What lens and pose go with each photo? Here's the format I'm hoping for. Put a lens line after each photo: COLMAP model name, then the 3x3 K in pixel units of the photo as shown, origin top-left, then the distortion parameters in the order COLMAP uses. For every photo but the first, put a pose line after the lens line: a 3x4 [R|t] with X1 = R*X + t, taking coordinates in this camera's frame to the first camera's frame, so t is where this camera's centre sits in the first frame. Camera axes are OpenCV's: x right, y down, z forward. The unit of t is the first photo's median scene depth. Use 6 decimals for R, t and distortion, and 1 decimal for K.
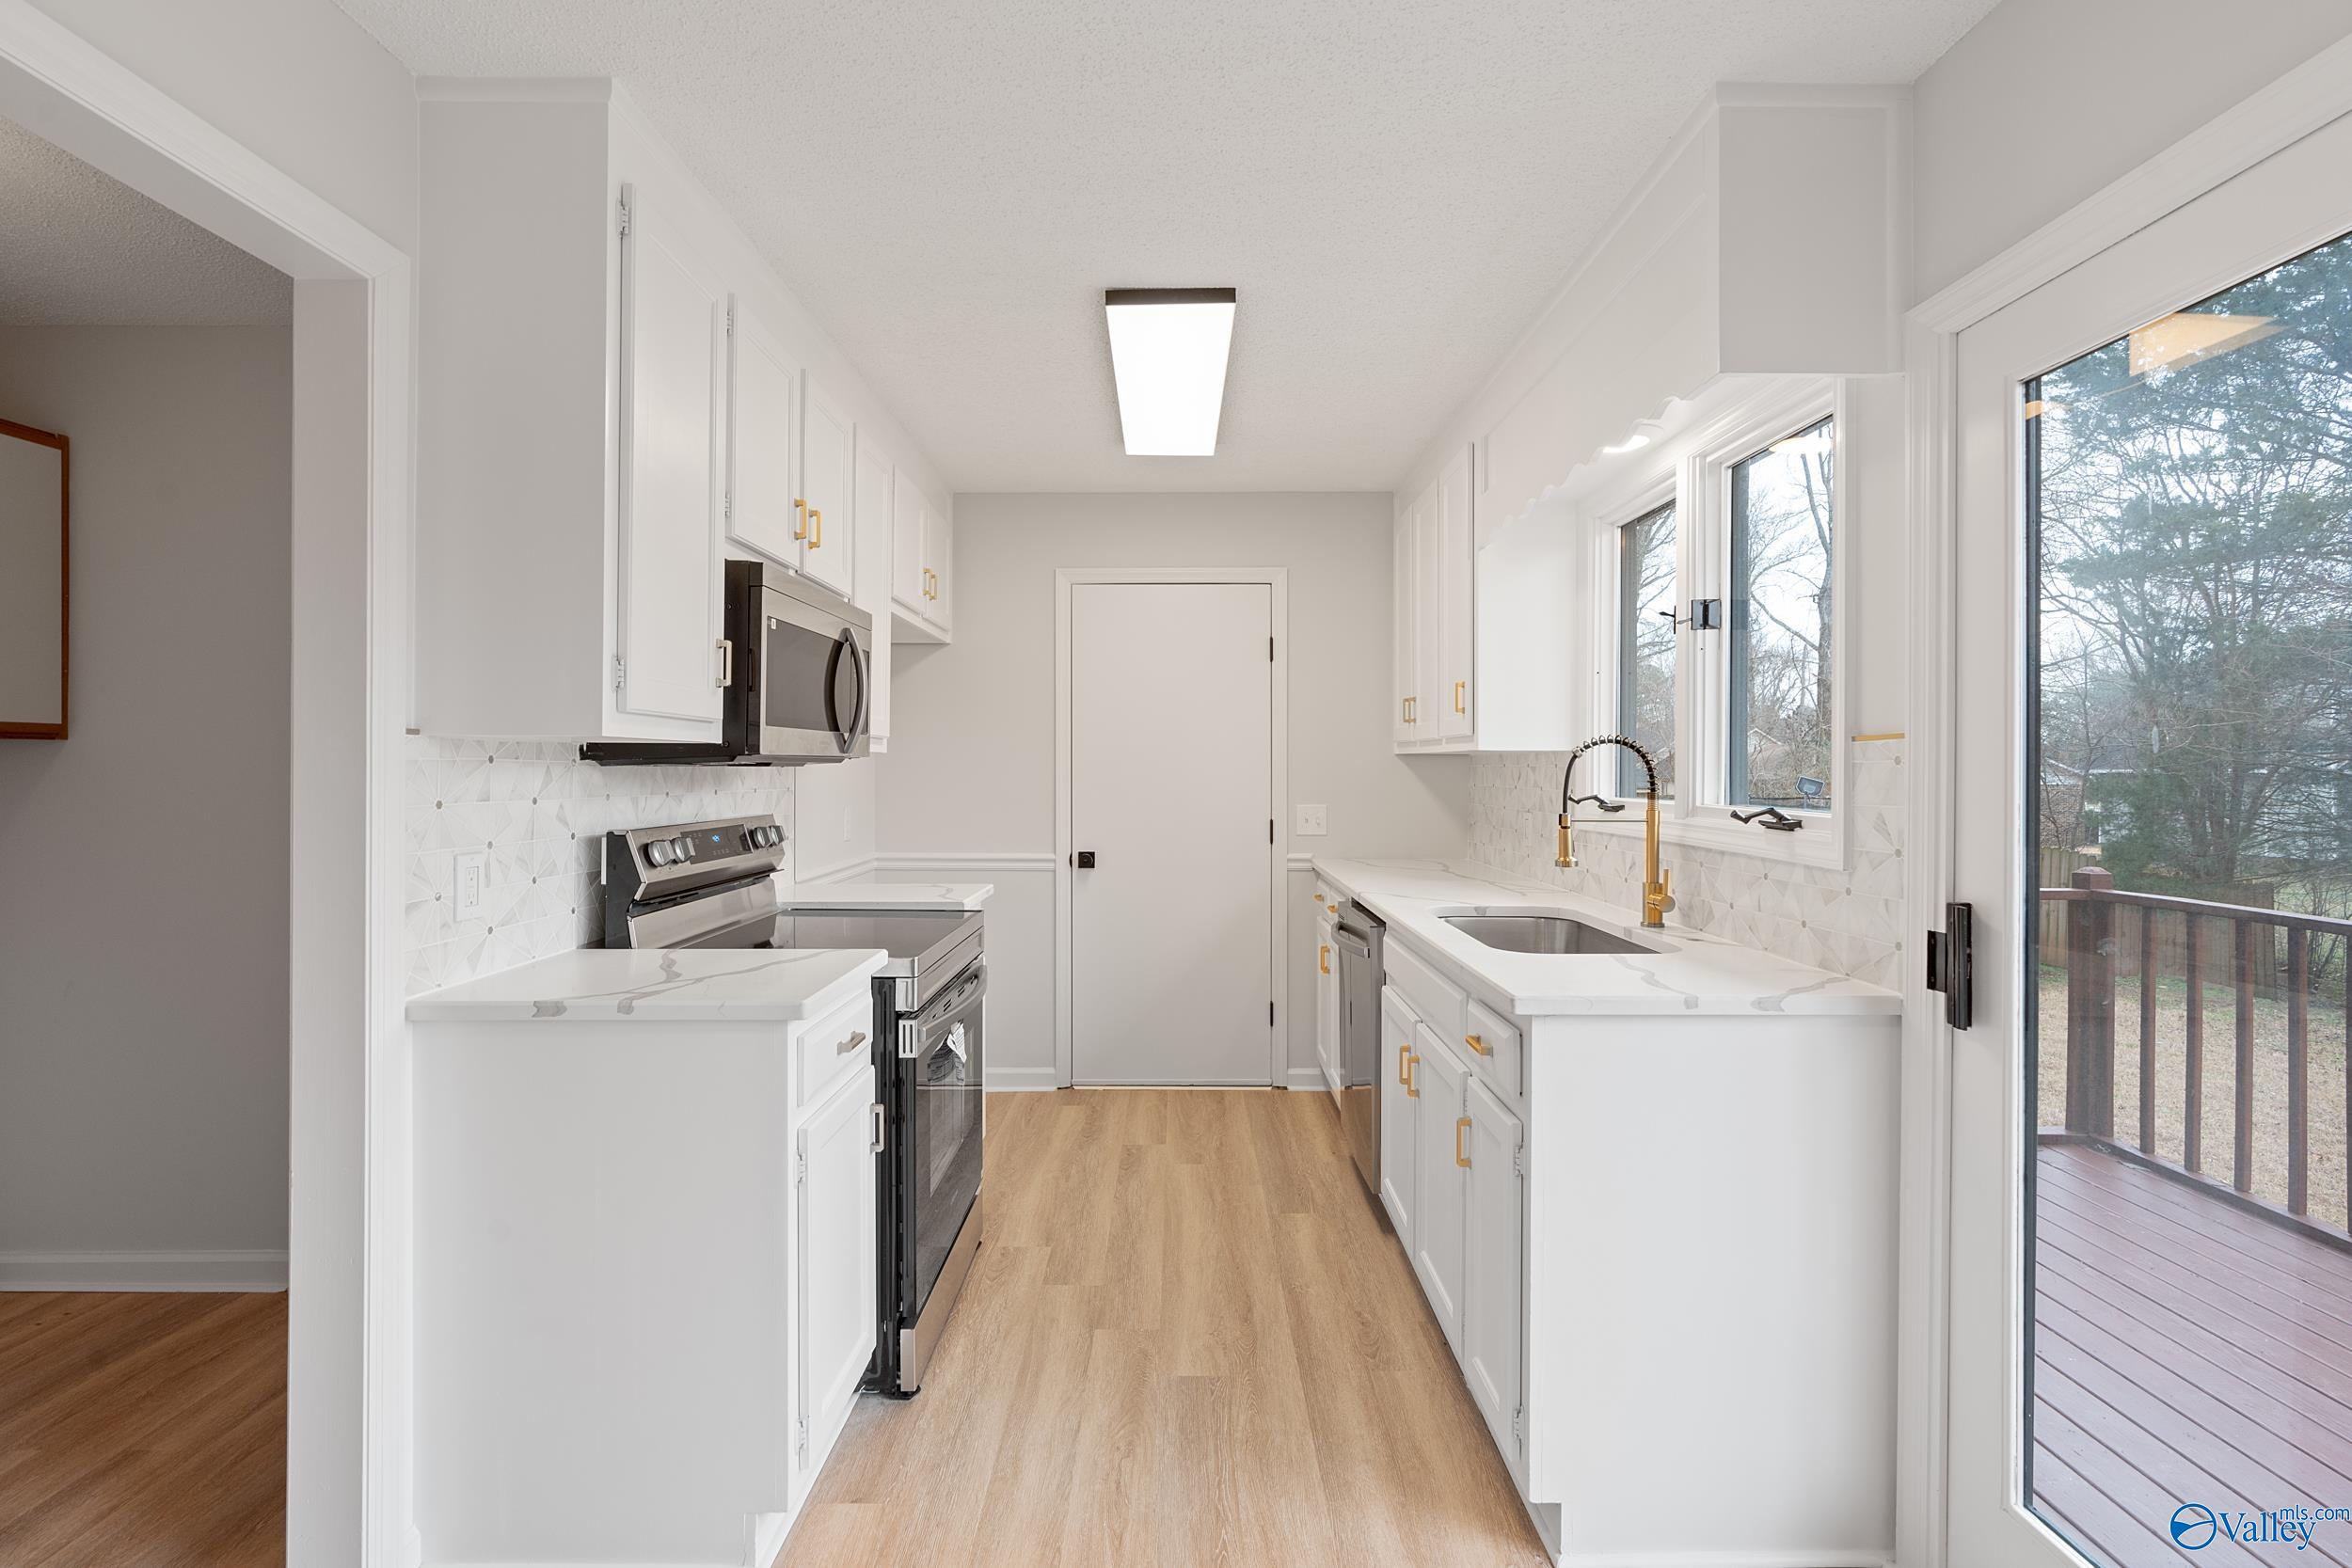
lens RADIAL K [[1055.9, 0, 1185.4], [0, 1055.9, 772.4], [0, 0, 1]] dist [-0.008618, 0.002813]
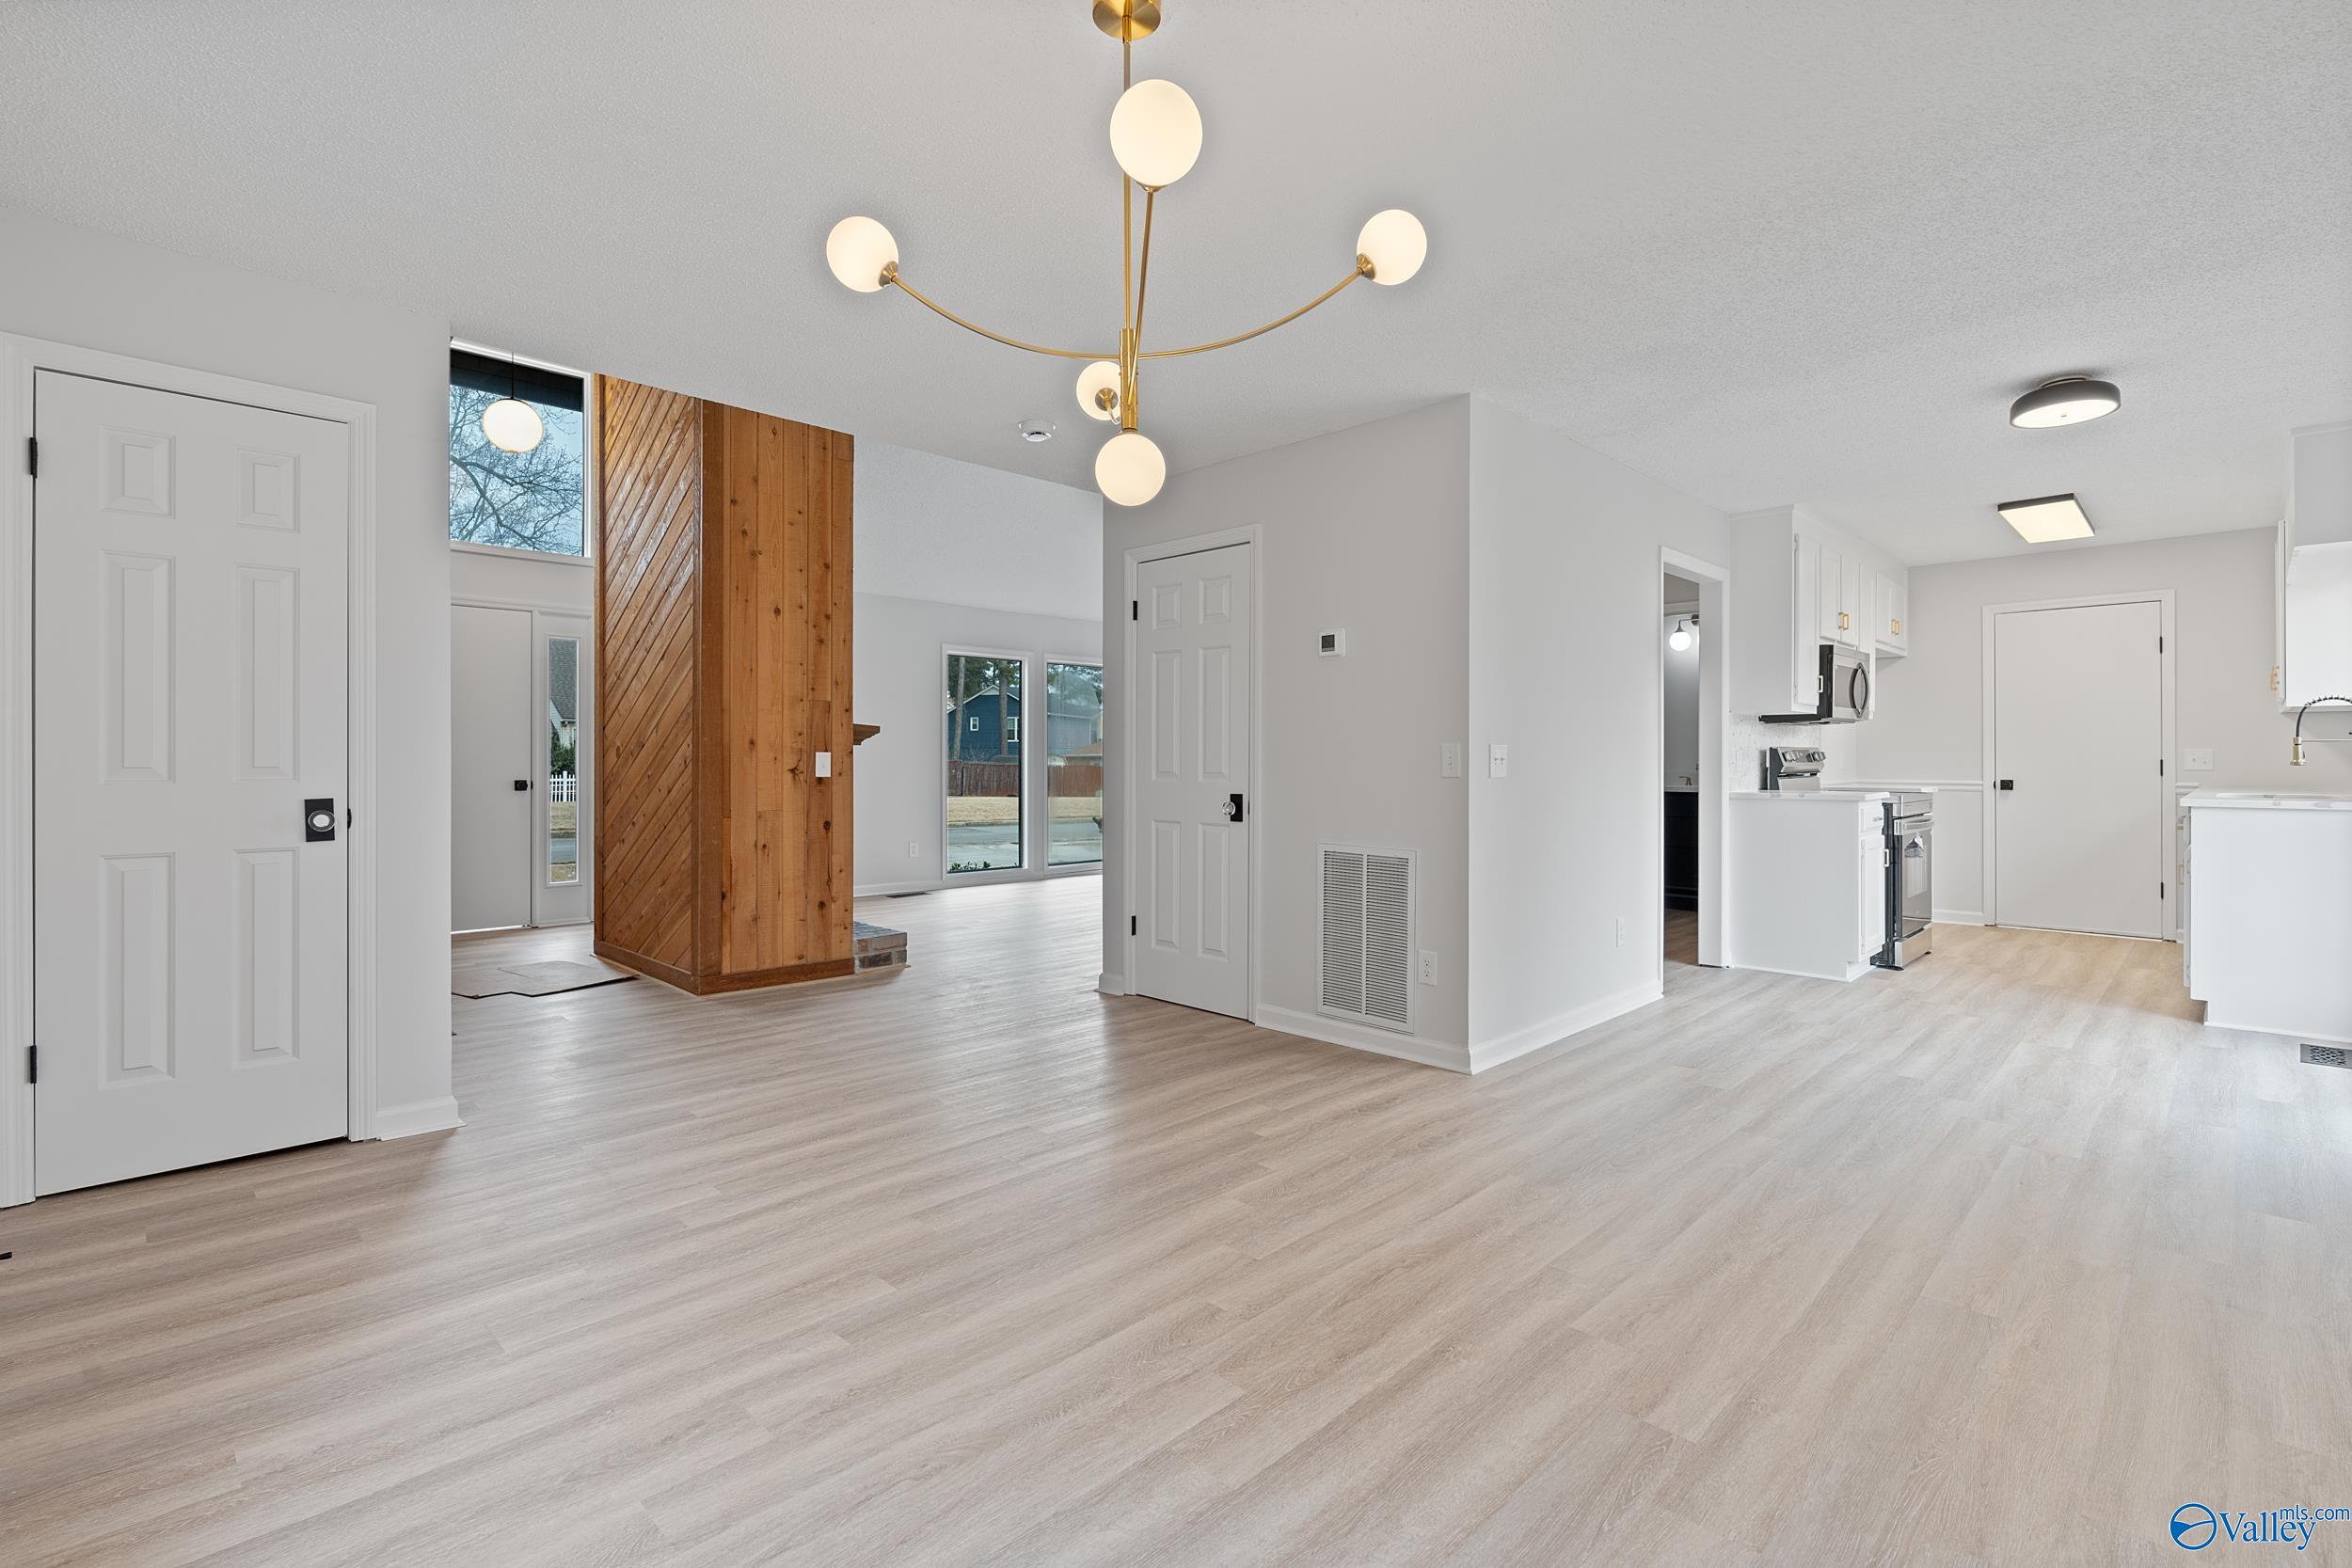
lens RADIAL K [[1055.9, 0, 1202.5], [0, 1055.9, 760.2], [0, 0, 1]] dist [-0.008618, 0.002813]
pose [[0.705681, -0.001667, -0.708528, 0.311425], [0.001246, 0.999999, -0.001112, 0.080191], [0.708529, -0.000098, 0.705682, -1.755424]]
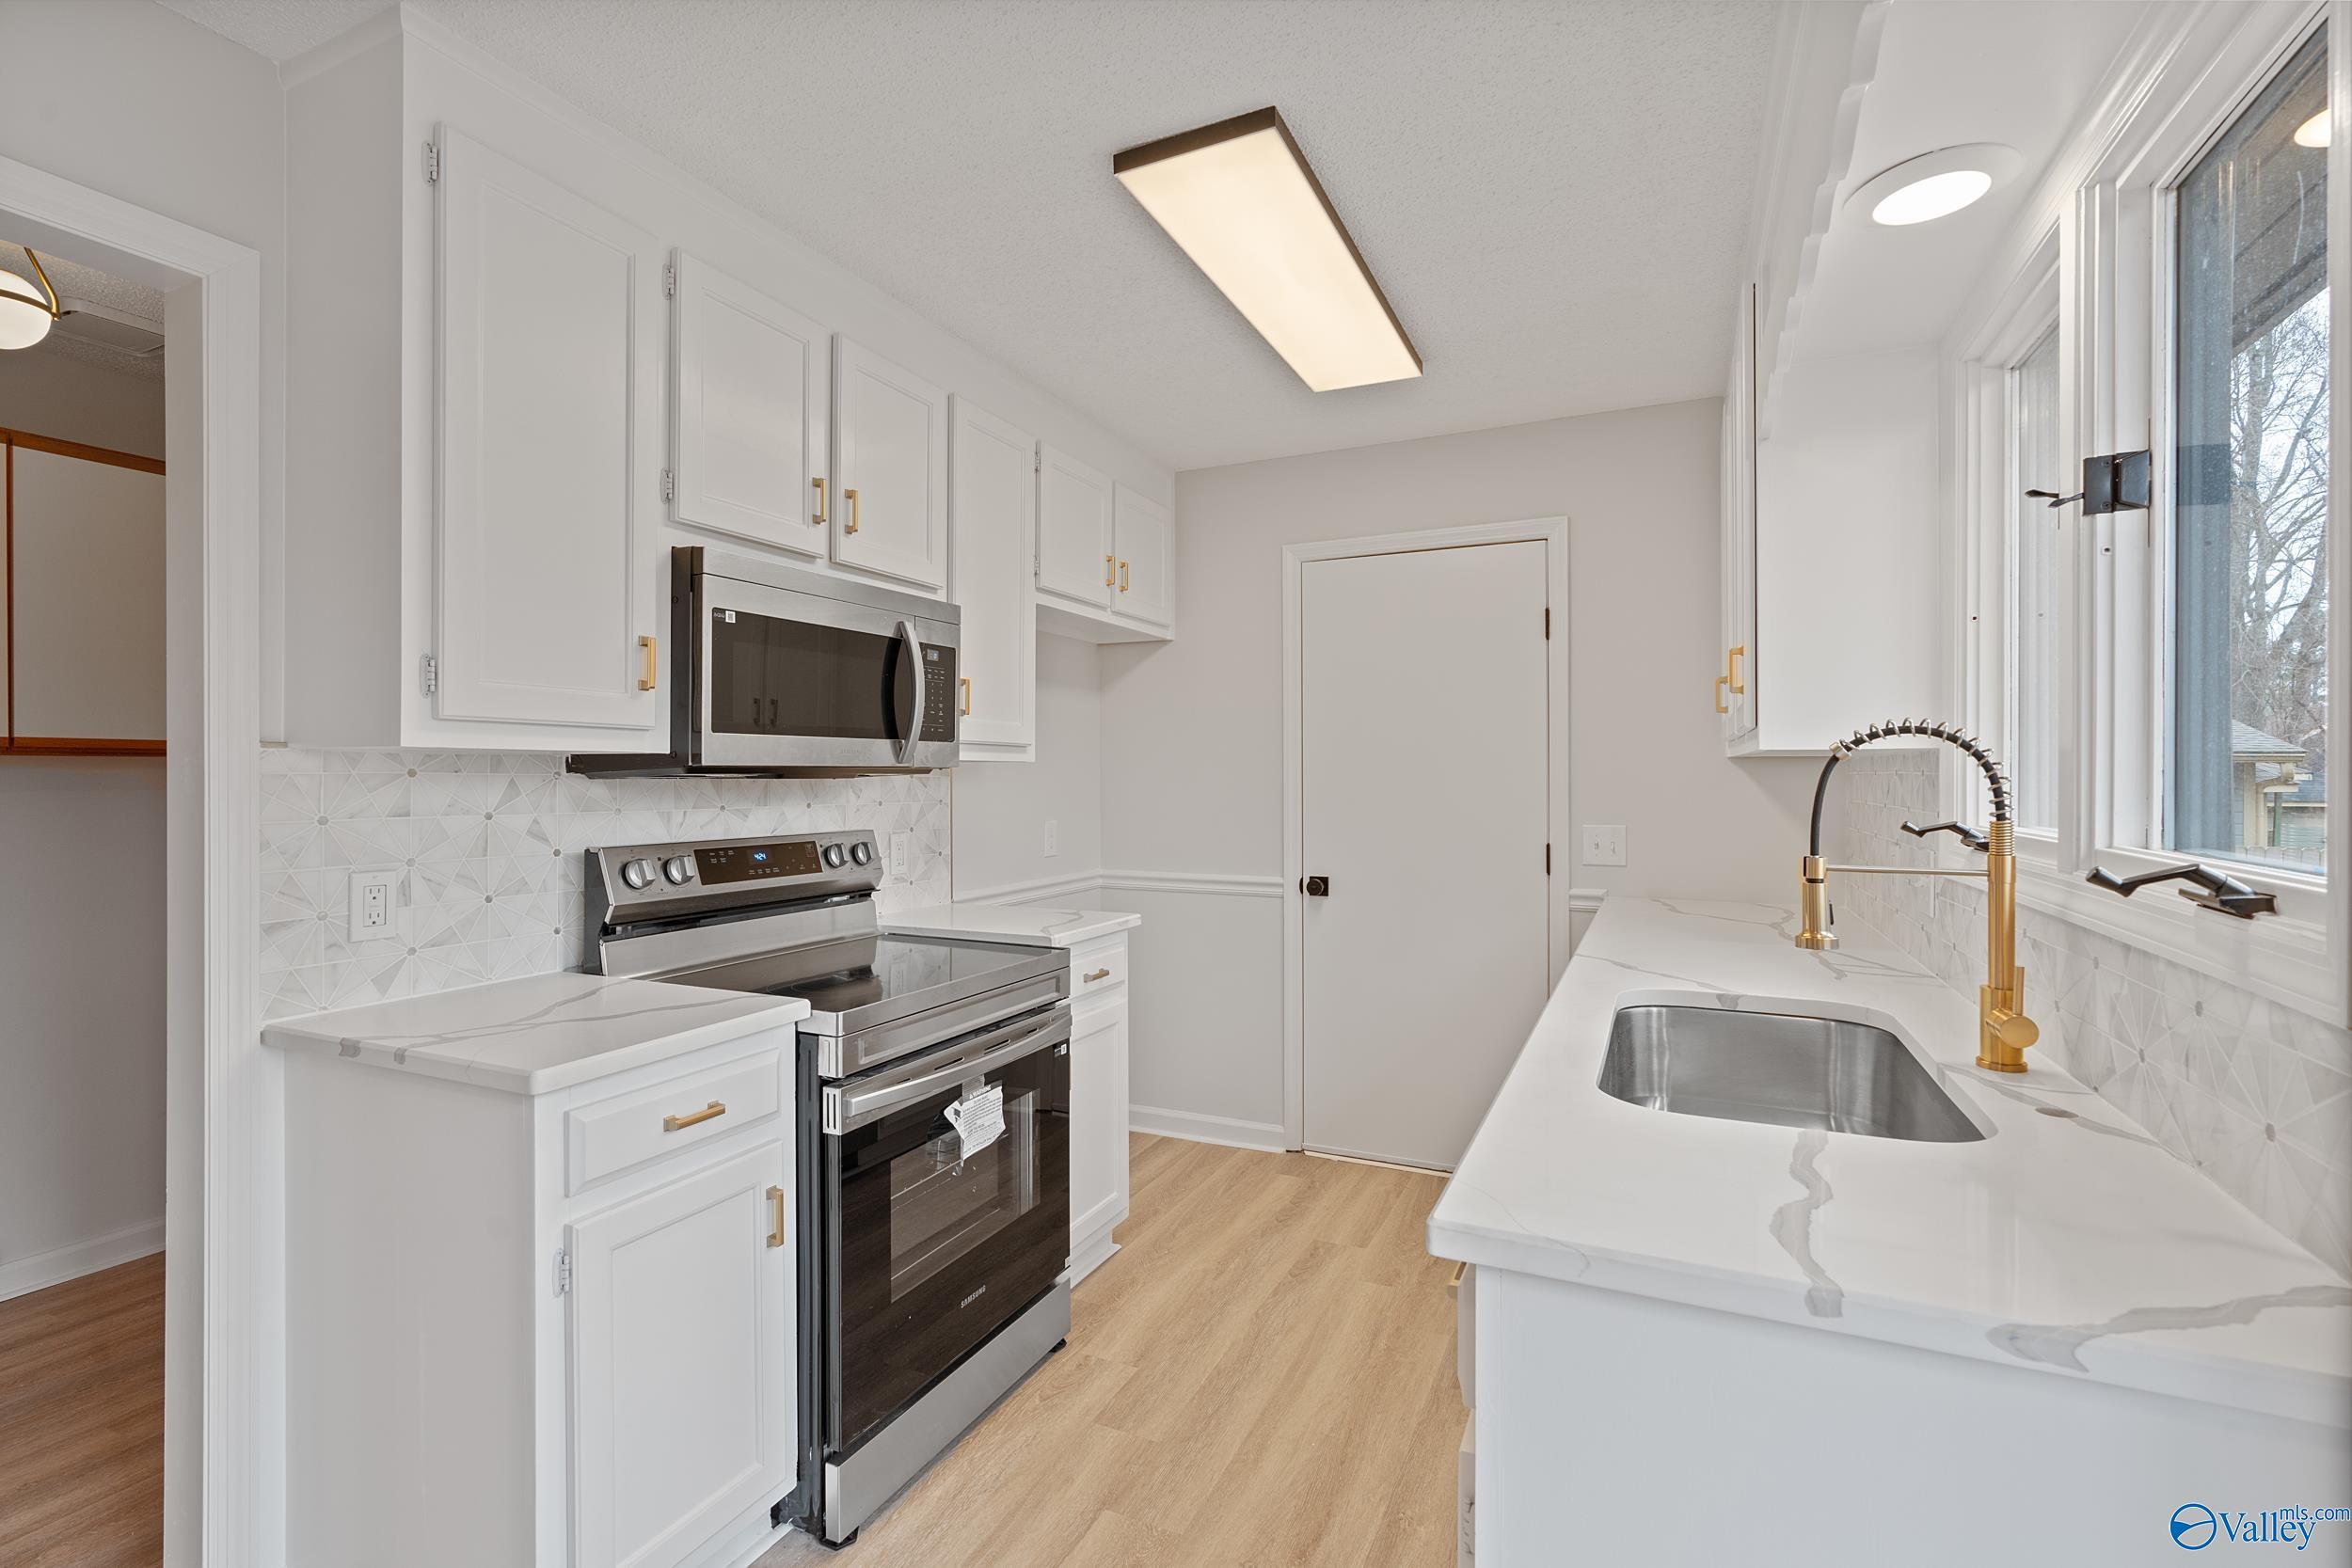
lens RADIAL K [[1055.9, 0, 1183.1], [0, 1055.9, 779.8], [0, 0, 1]] dist [-0.008618, 0.002813]
pose [[0.905939, -0.001561, -0.423405, 0.294018], [0.001640, 0.999999, -0.000178, -0.003726], [0.423404, -0.000533, 0.905941, 0.331611]]
